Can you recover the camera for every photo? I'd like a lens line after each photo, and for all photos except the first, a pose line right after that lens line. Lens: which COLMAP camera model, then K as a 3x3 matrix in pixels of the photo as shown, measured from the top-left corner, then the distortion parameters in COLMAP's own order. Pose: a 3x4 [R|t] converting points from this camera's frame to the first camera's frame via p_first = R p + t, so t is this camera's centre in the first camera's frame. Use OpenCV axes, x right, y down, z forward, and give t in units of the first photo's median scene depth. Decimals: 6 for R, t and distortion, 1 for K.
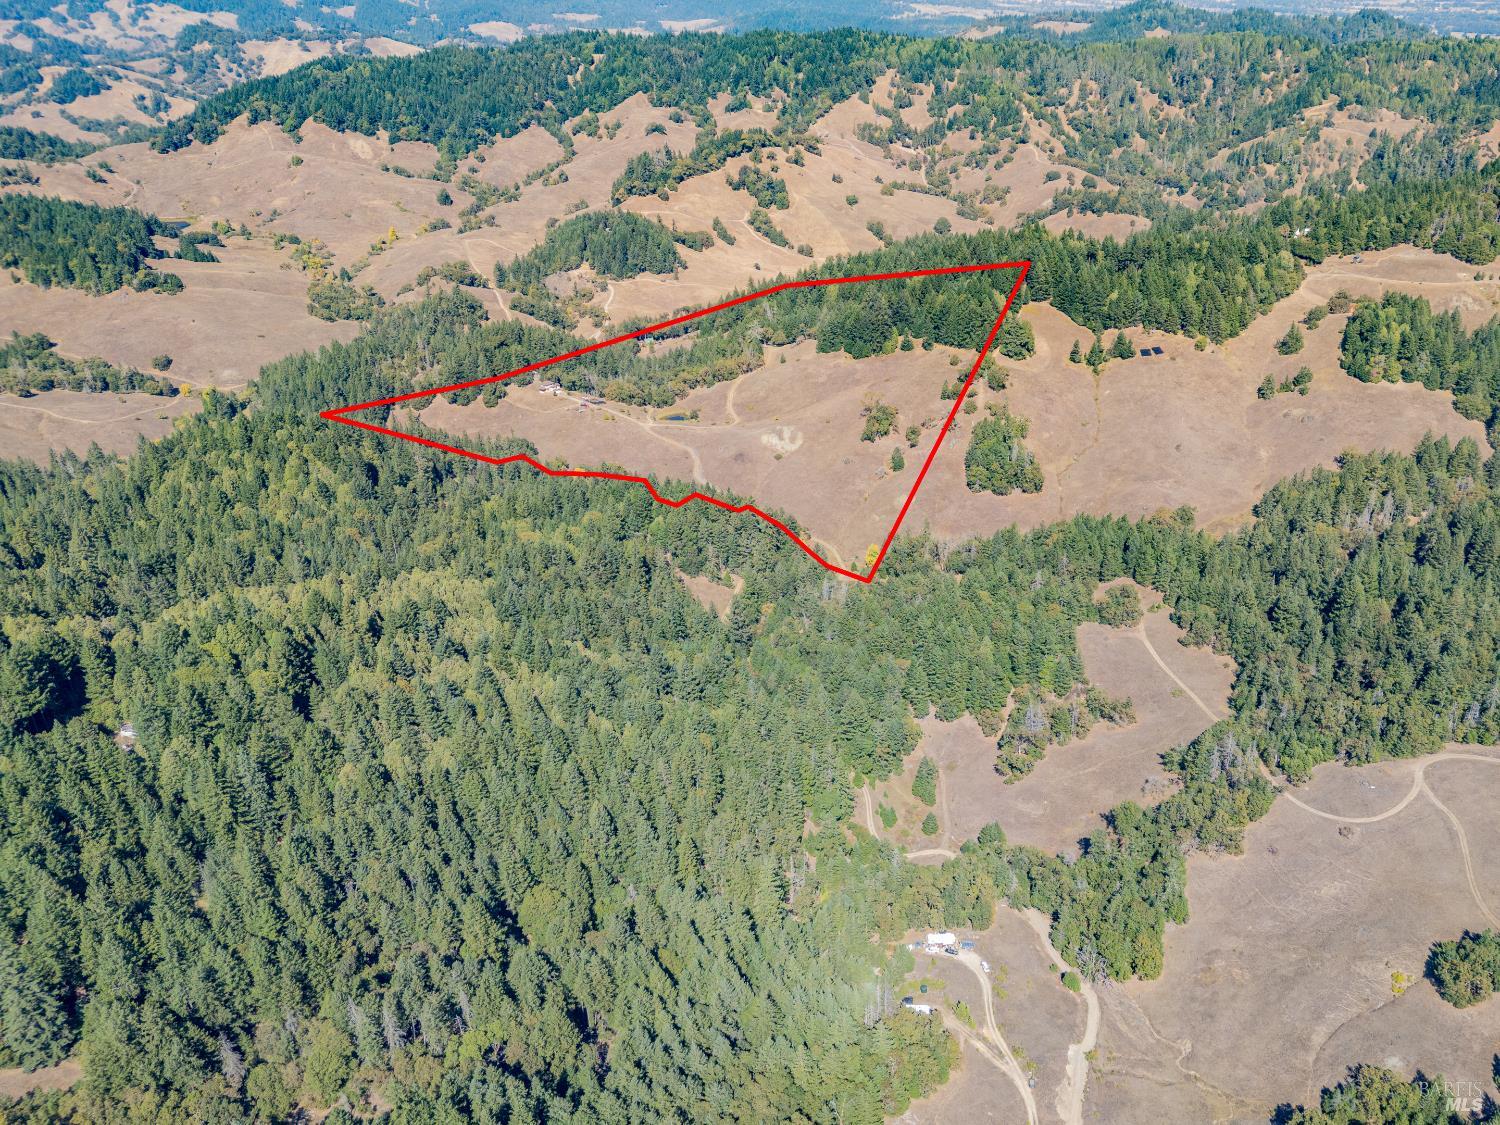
lens RADIAL K [[1037.8, 0, 750.0], [0, 1037.8, 562.5], [0, 0, 1]] dist [0.059298, -0.053990]
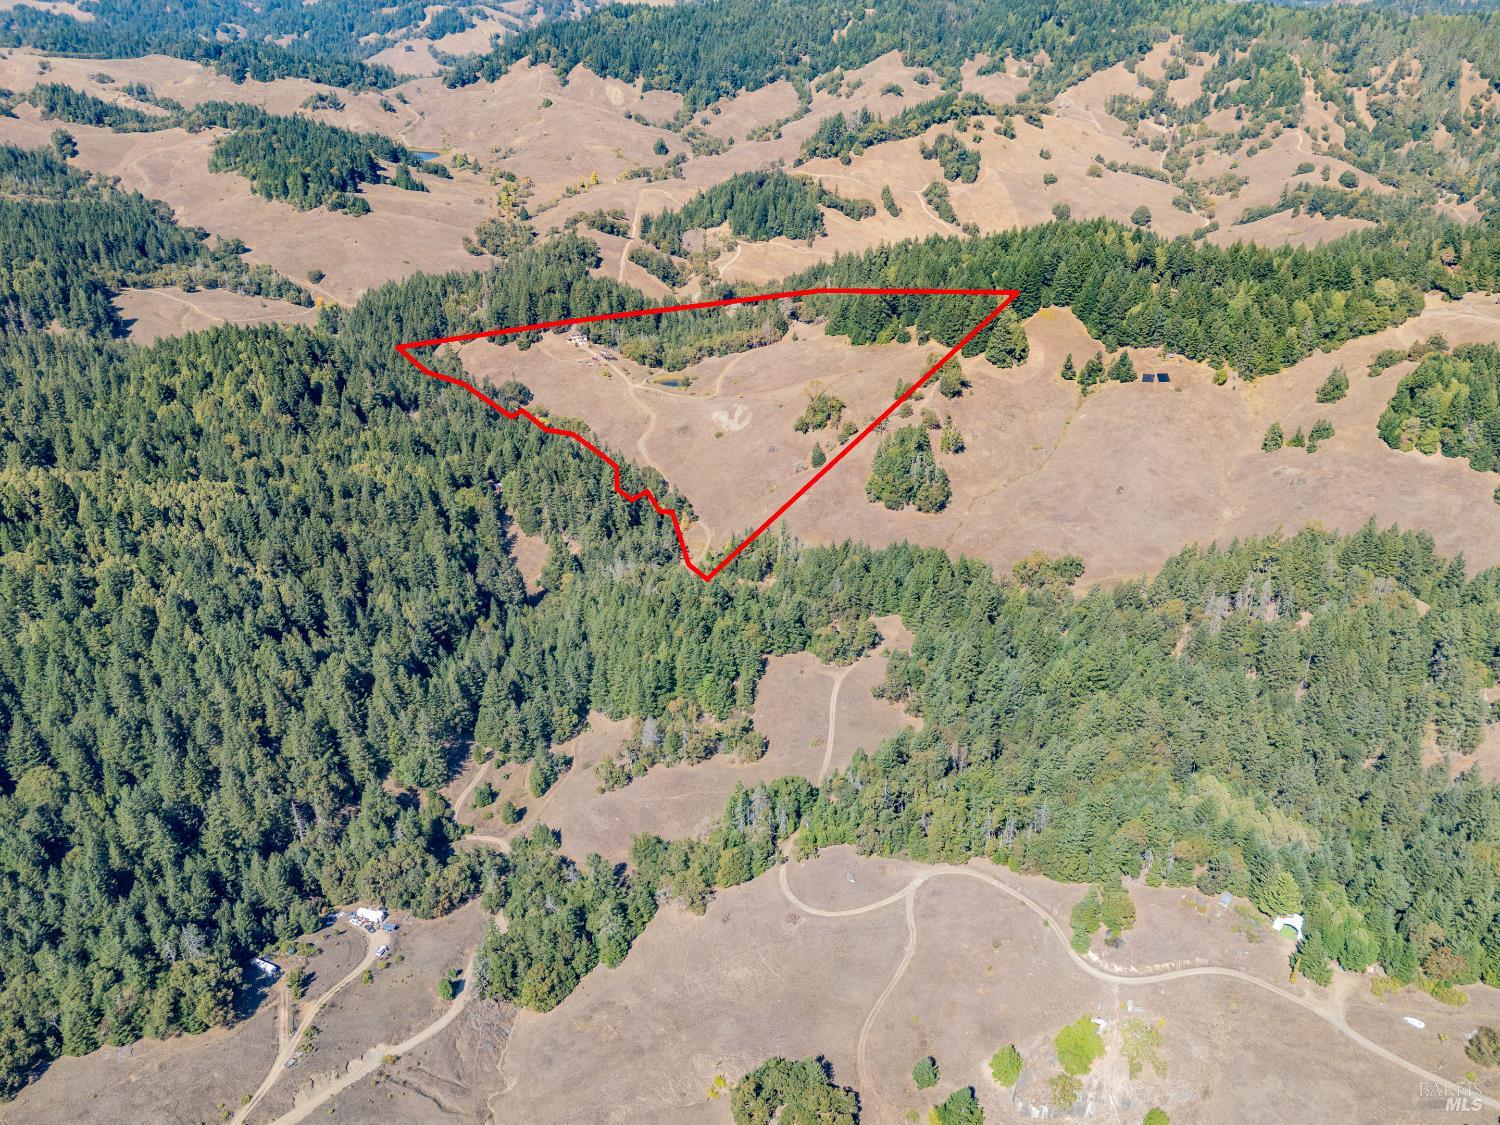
lens RADIAL K [[1063.5, 0, 750.0], [0, 1063.5, 562.5], [0, 0, 1]] dist [0.064506, -0.056289]
pose [[0.942344, 0.179687, -0.282311, 0.175362], [-0.172741, 0.983722, 0.049520, -0.019211], [0.286614, 0.002101, 0.958044, 0.028777]]
